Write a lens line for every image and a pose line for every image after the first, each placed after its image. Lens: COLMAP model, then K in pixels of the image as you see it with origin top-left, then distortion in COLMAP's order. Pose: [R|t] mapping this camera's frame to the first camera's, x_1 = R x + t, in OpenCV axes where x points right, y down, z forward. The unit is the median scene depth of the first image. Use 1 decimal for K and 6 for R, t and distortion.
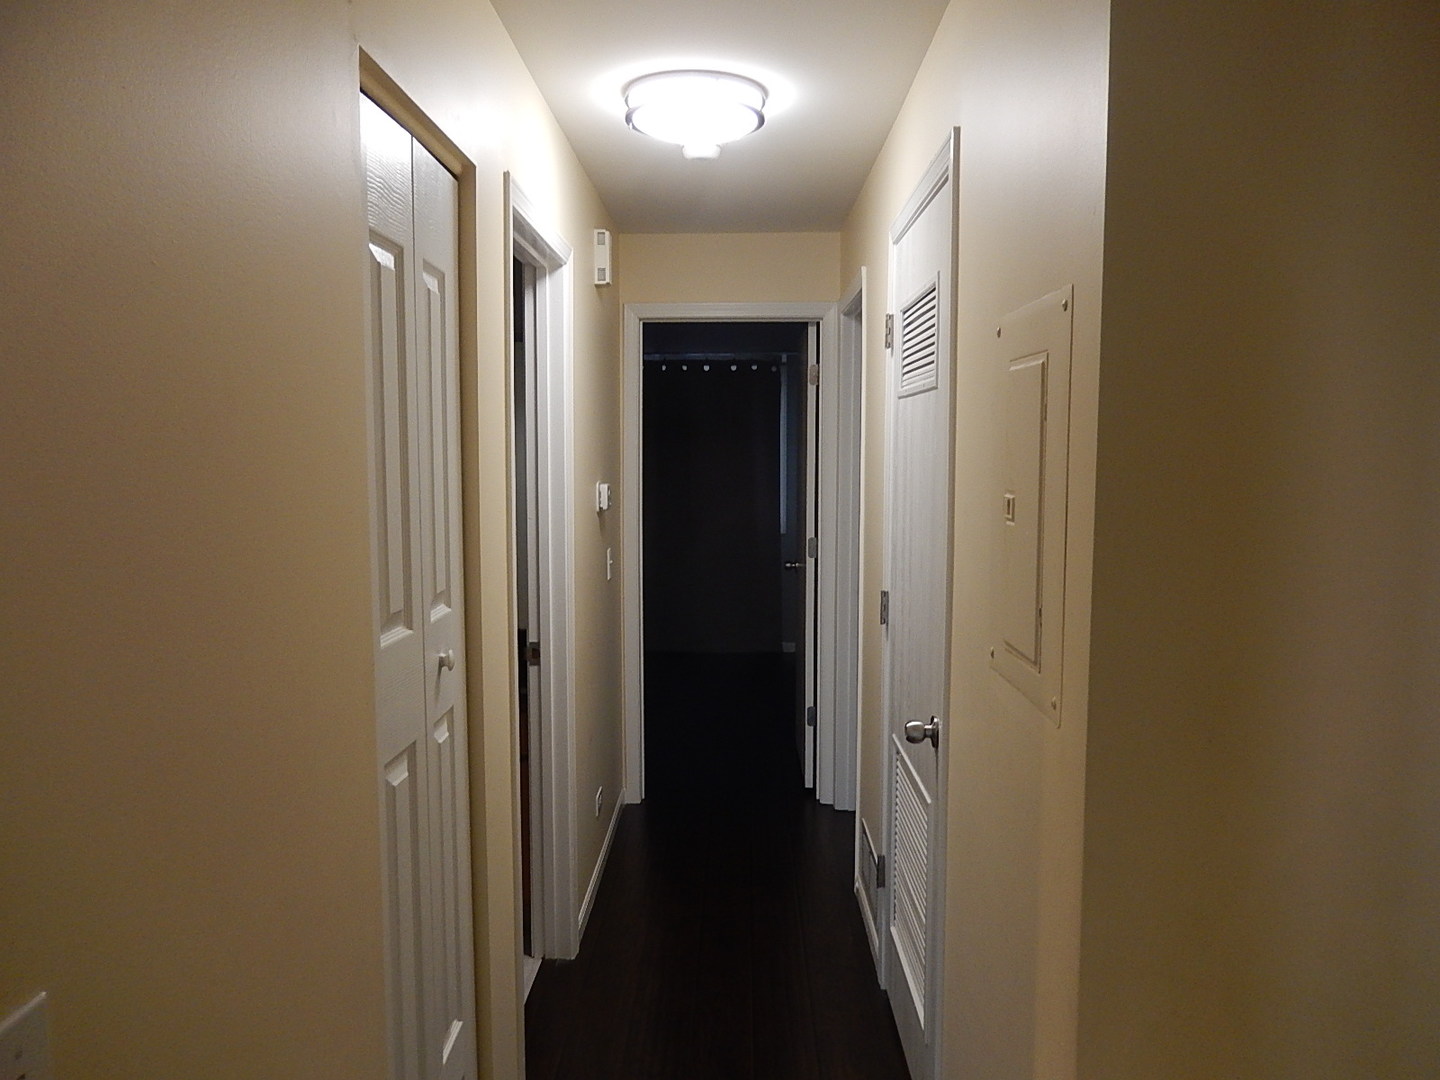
lens RADIAL K [[1091.3, 0, 696.1], [0, 1091.3, 534.2], [0, 0, 1]] dist [-0.010311, 0.000226]
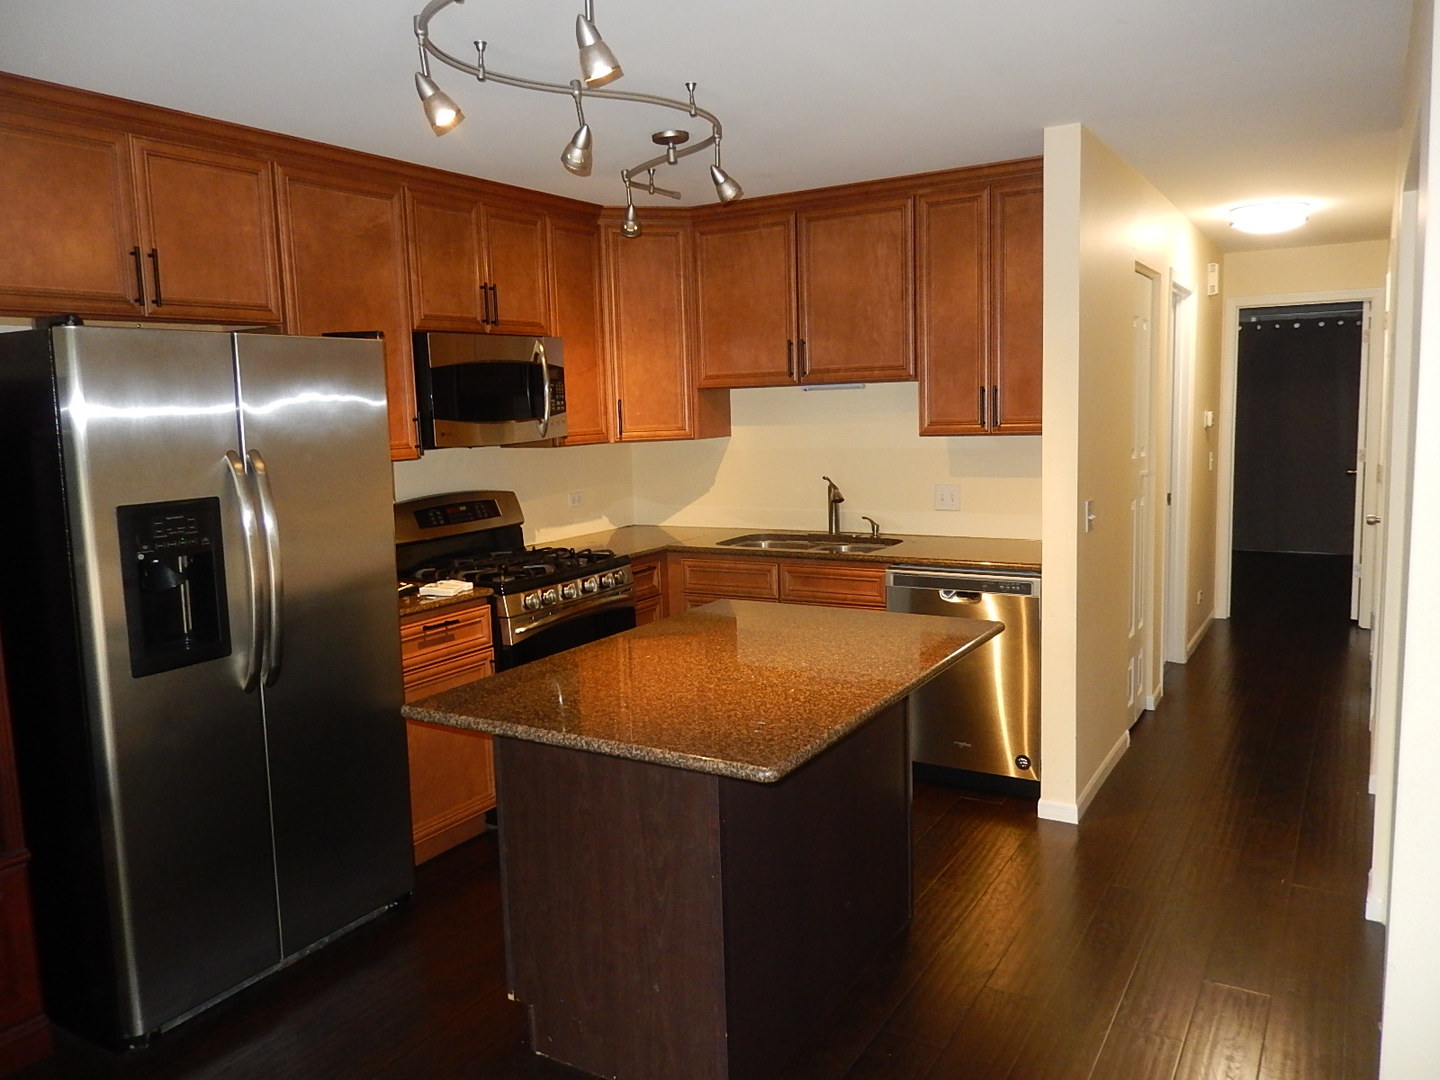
lens RADIAL K [[1091.3, 0, 696.1], [0, 1091.3, 534.2], [0, 0, 1]] dist [-0.010311, 0.000226]
pose [[0.871674, 0.035498, -0.488798, 0.048150], [-0.013646, 0.998745, 0.048198, 0.065941], [0.489895, -0.035343, 0.871064, -0.780314]]
